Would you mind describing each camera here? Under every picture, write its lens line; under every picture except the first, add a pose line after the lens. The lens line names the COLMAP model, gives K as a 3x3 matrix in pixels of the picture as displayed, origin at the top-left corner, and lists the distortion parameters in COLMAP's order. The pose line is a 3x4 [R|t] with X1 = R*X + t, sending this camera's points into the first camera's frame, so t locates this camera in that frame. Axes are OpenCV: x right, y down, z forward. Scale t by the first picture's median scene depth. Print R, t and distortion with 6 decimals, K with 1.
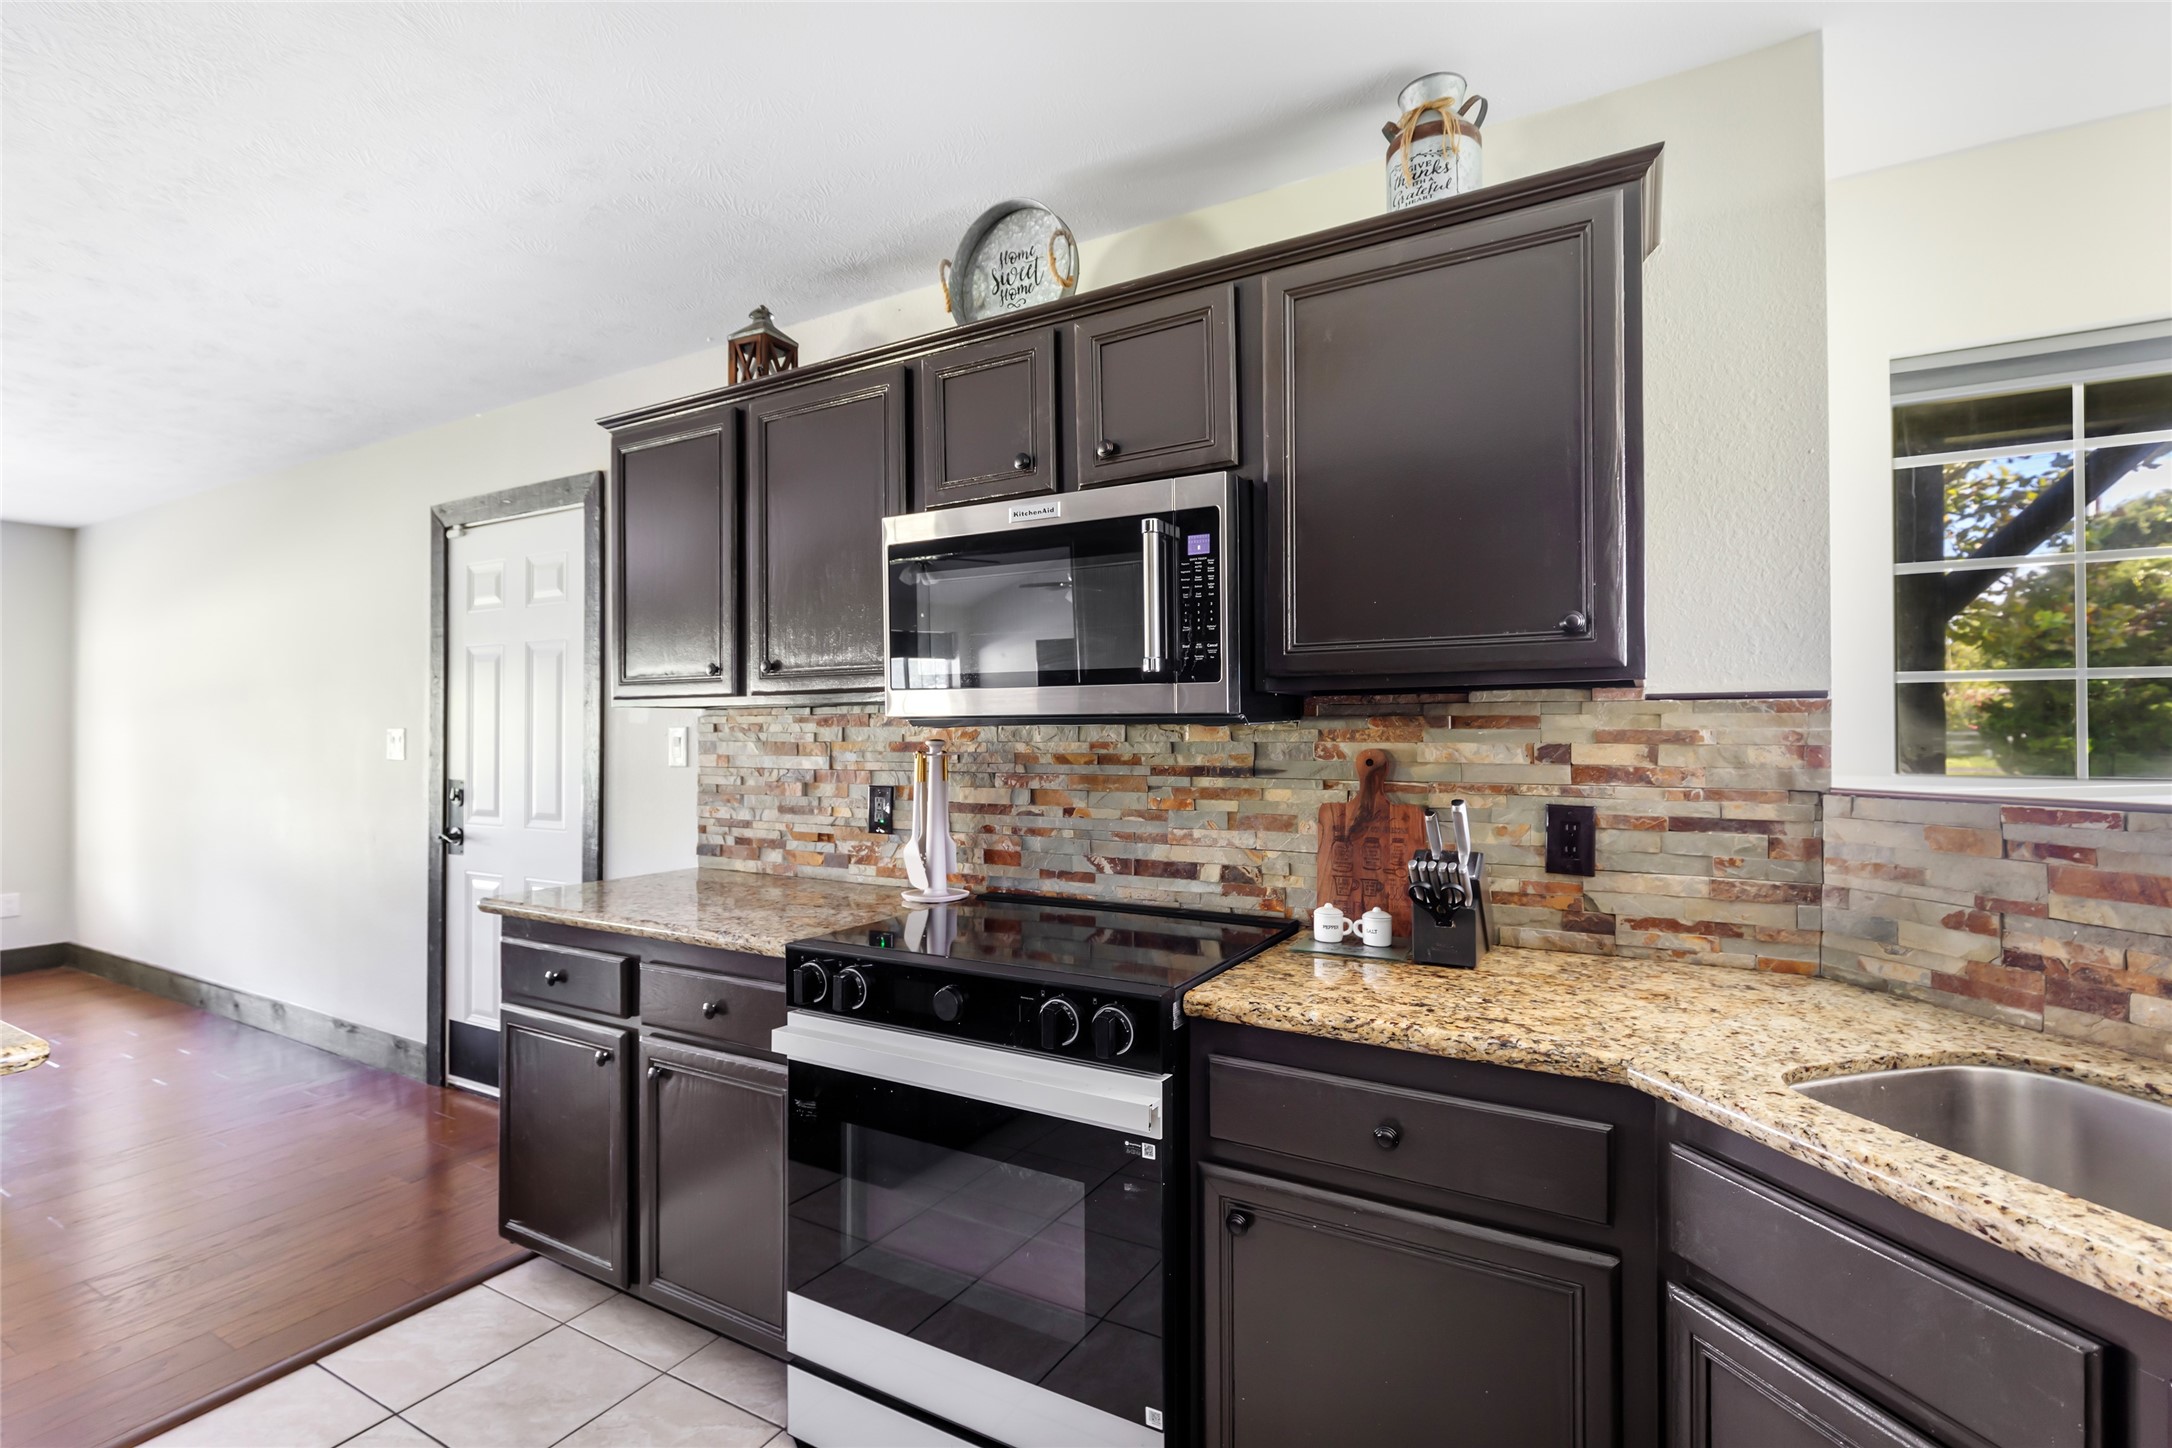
lens RADIAL K [[980.8, 0, 1083.3], [0, 980.8, 730.6], [0, 0, 1]] dist [-0.002291, -0.000162]
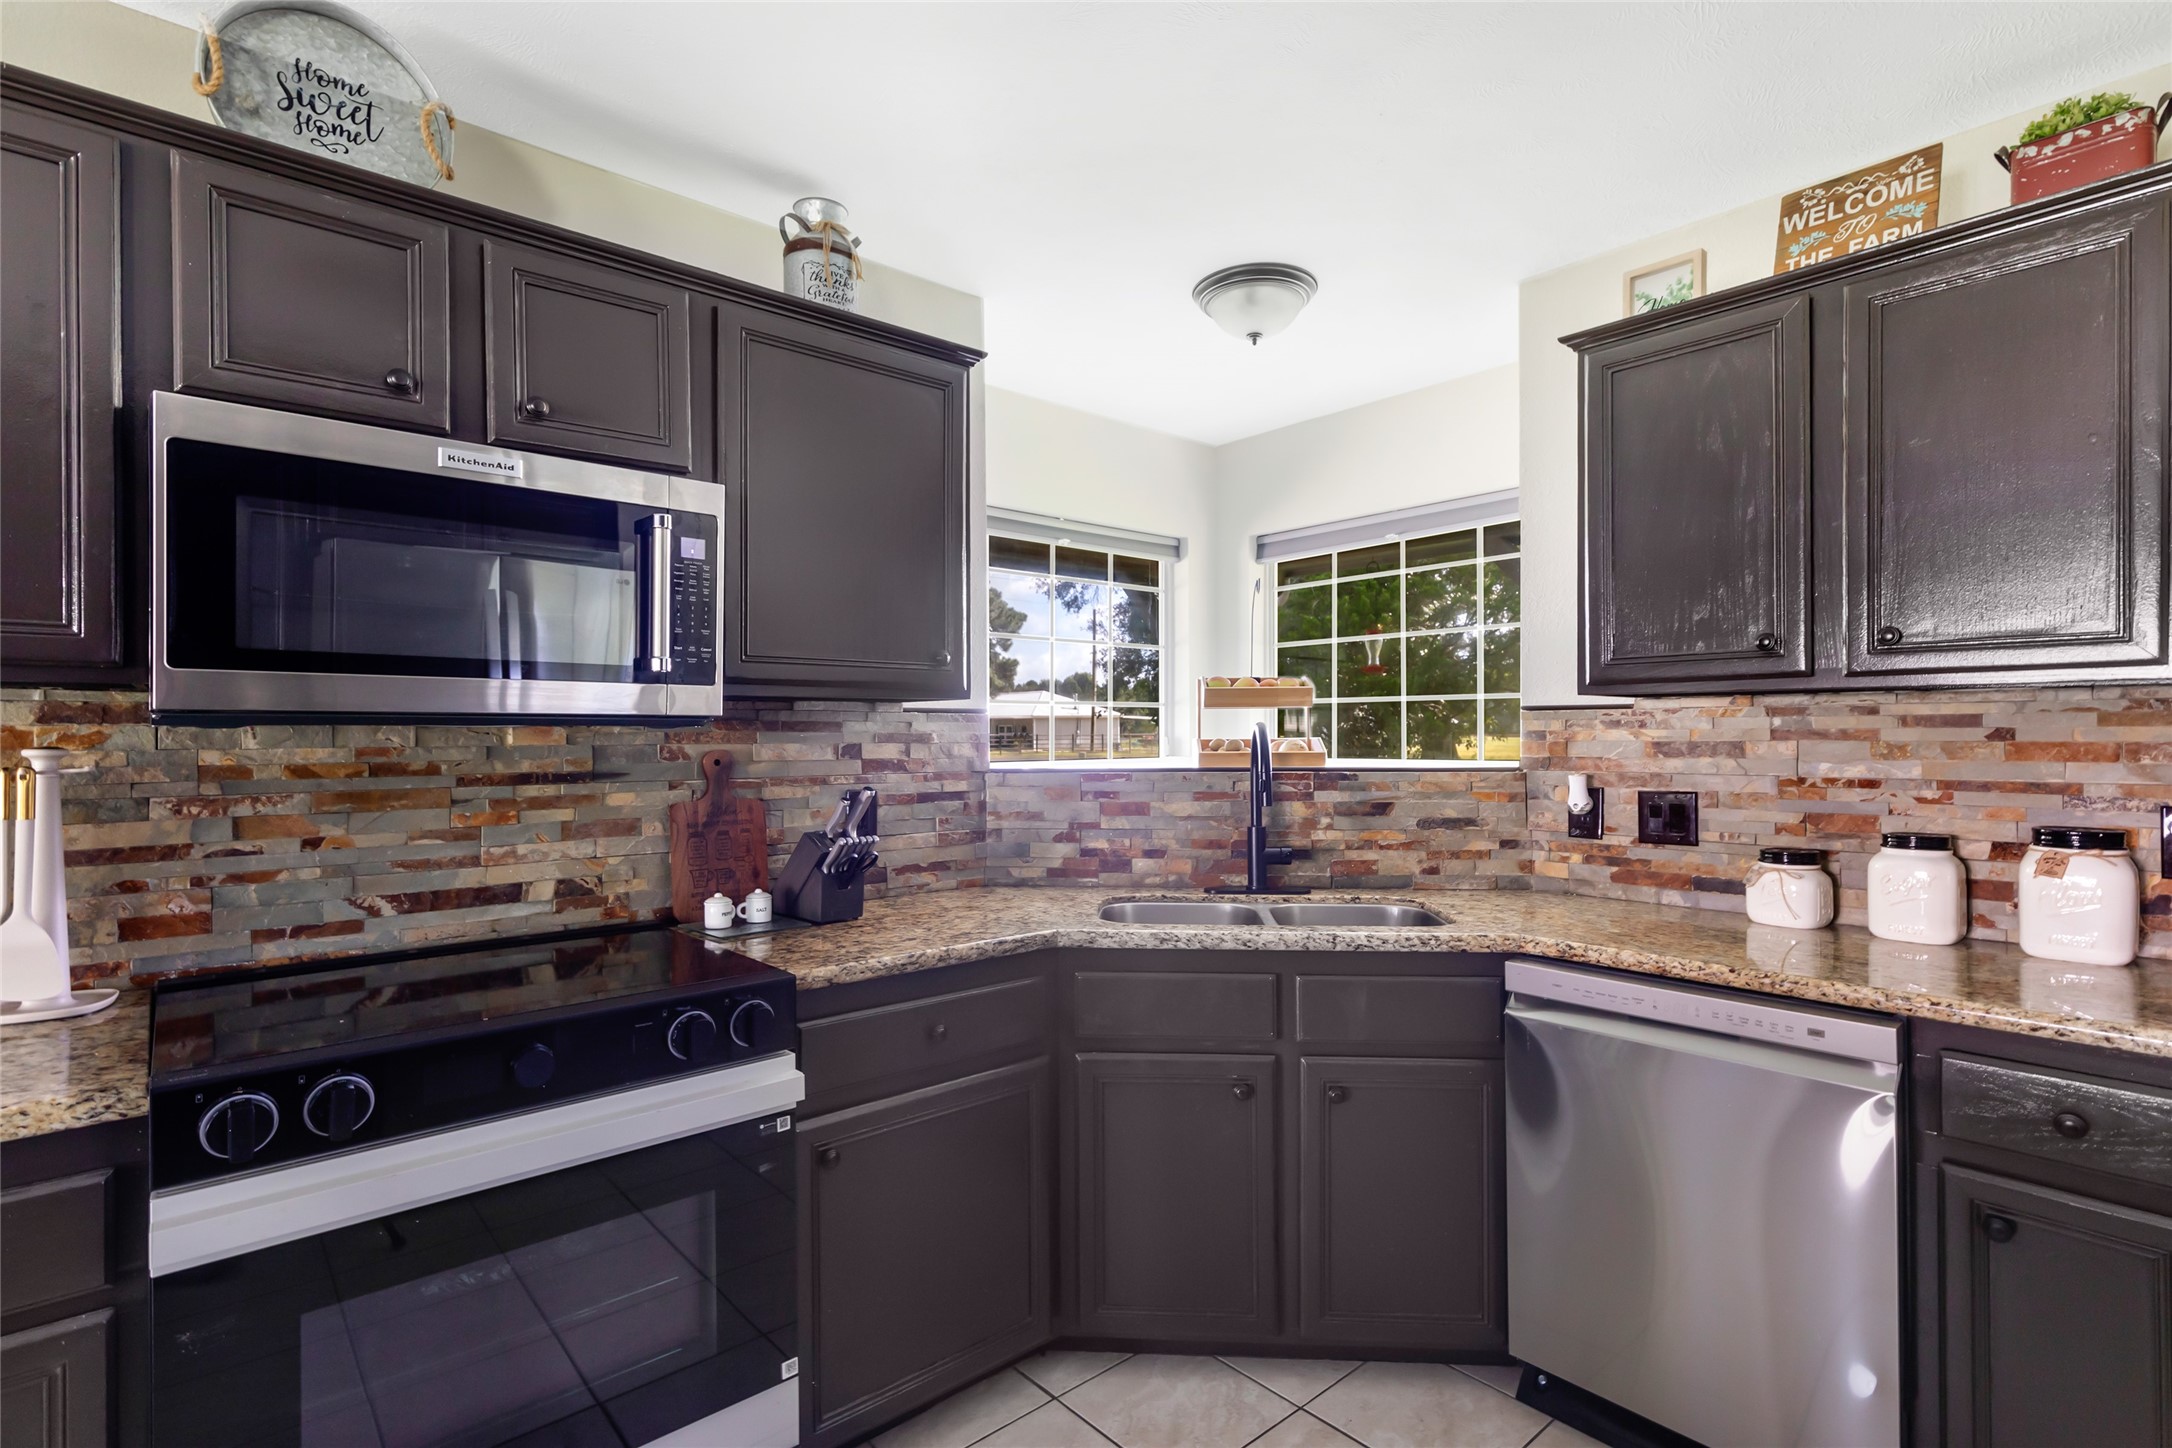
lens RADIAL K [[1036.2, 0, 1087.5], [0, 1036.2, 738.6], [0, 0, 1]] dist [0.001809, -0.000018]
pose [[0.320017, -0.002296, 0.947409, -0.668817], [0.000708, 0.999997, 0.002185, 0.003569], [-0.947411, -0.000028, 0.320018, 0.238659]]
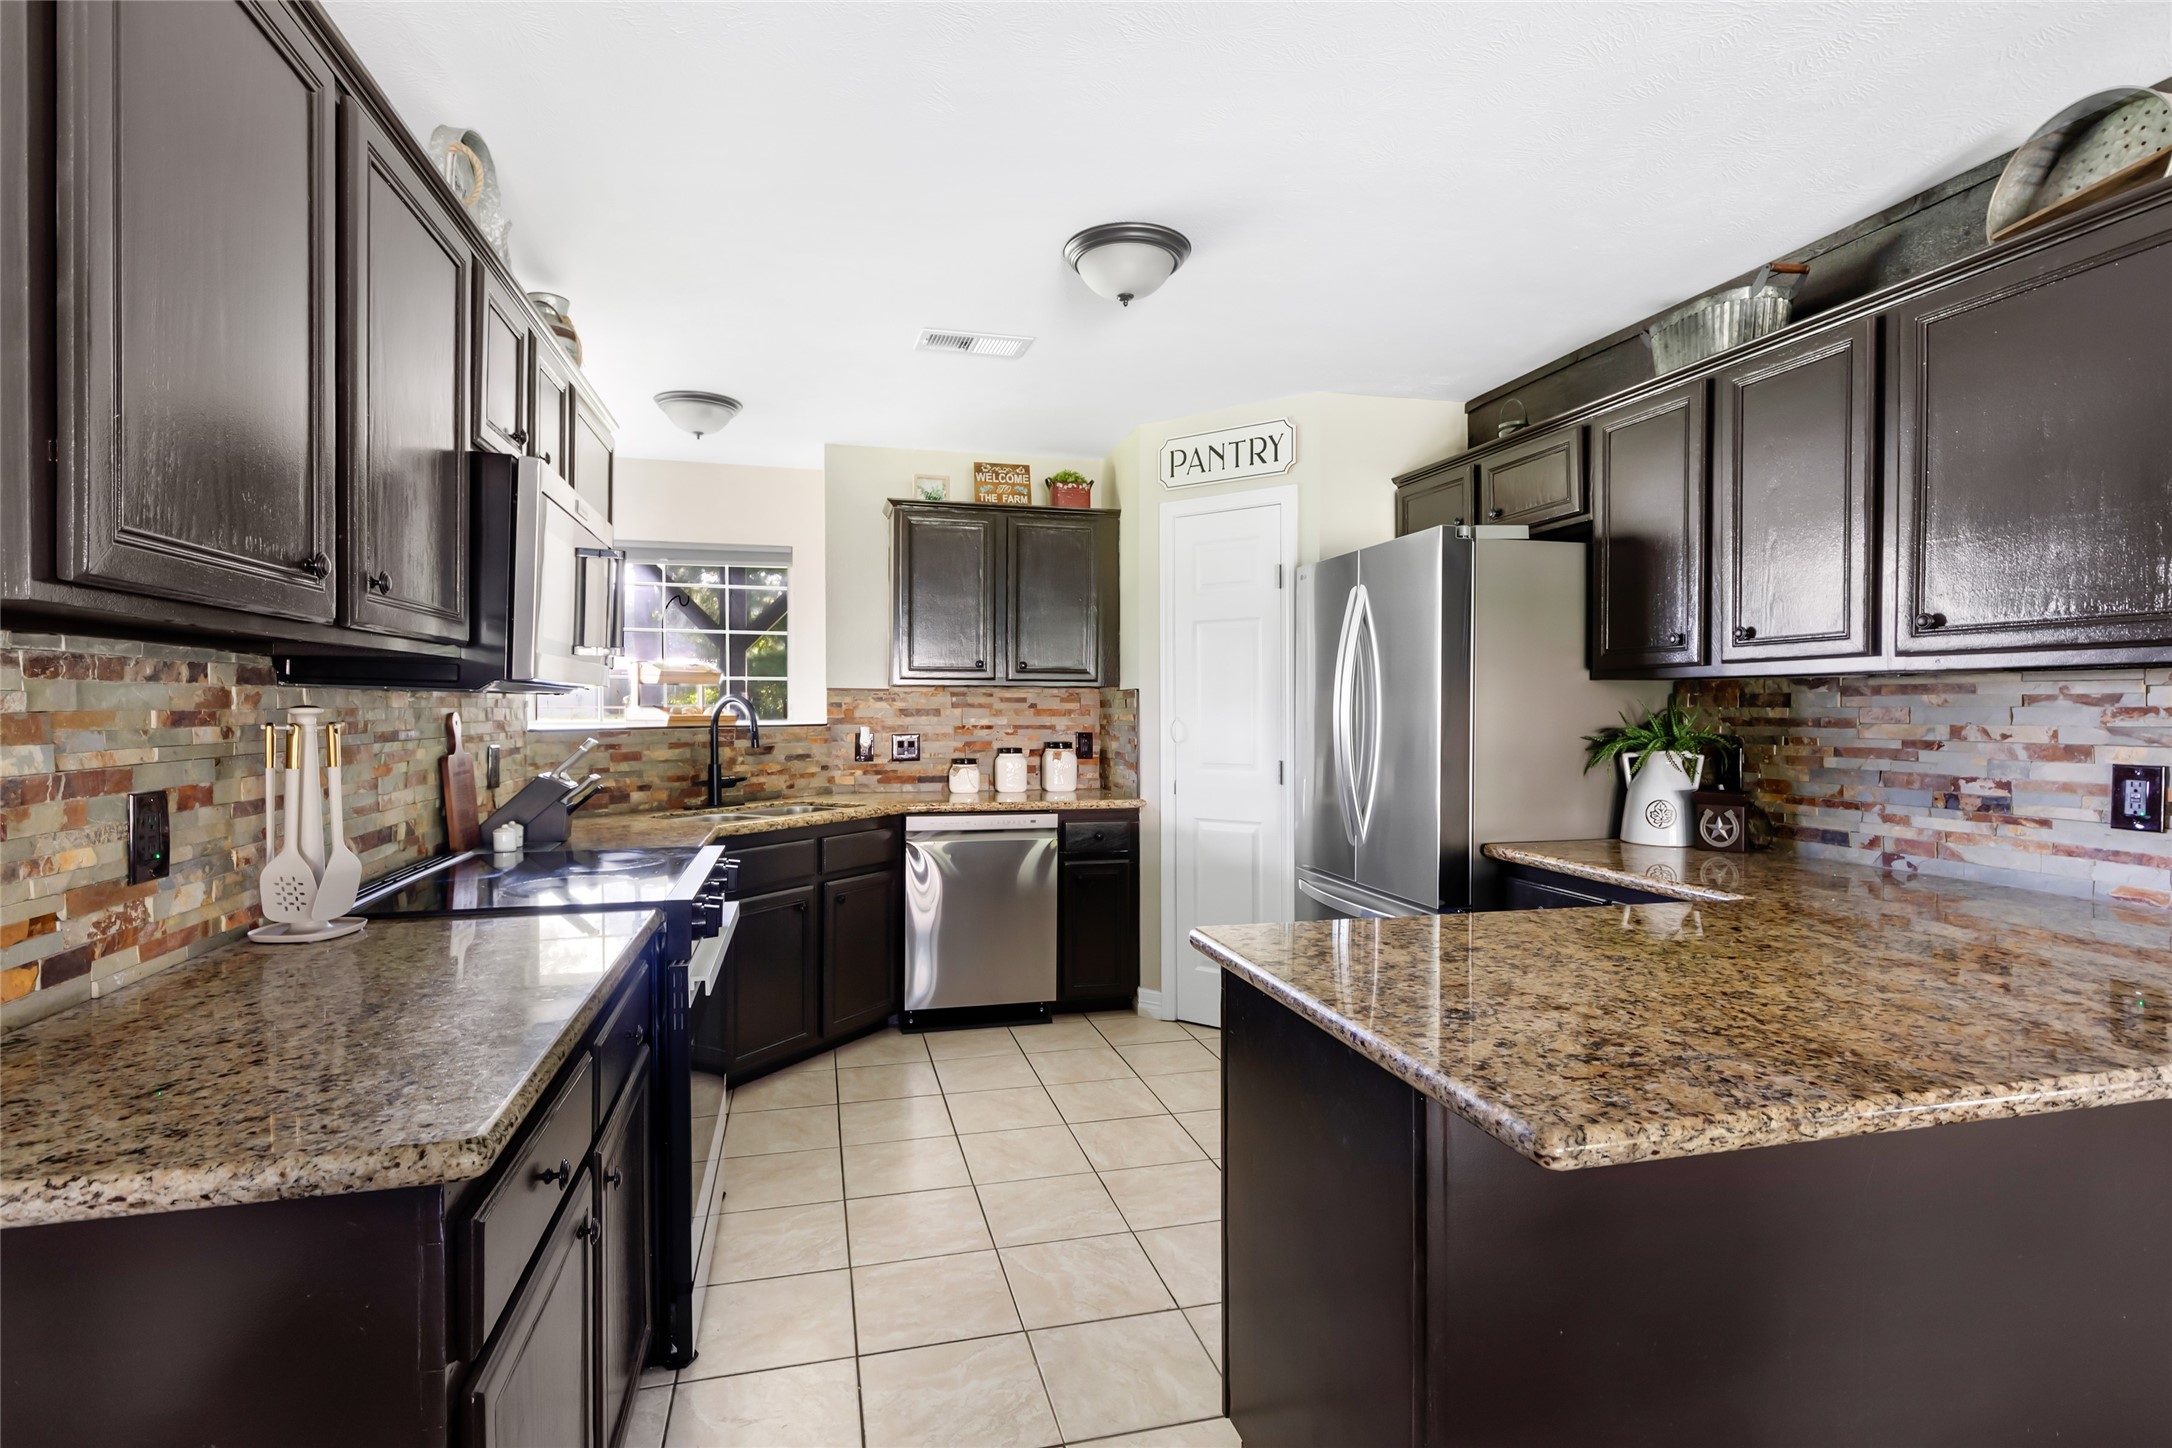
lens RADIAL K [[1010.0, 0, 1075.6], [0, 1010.0, 729.5], [0, 0, 1]] dist [-0.000822, 0.000086]
pose [[-0.690000, -0.016749, 0.723616, -1.257405], [-0.003736, 0.999801, 0.019580, 0.011394], [-0.723800, 0.010806, -0.689925, 1.324078]]
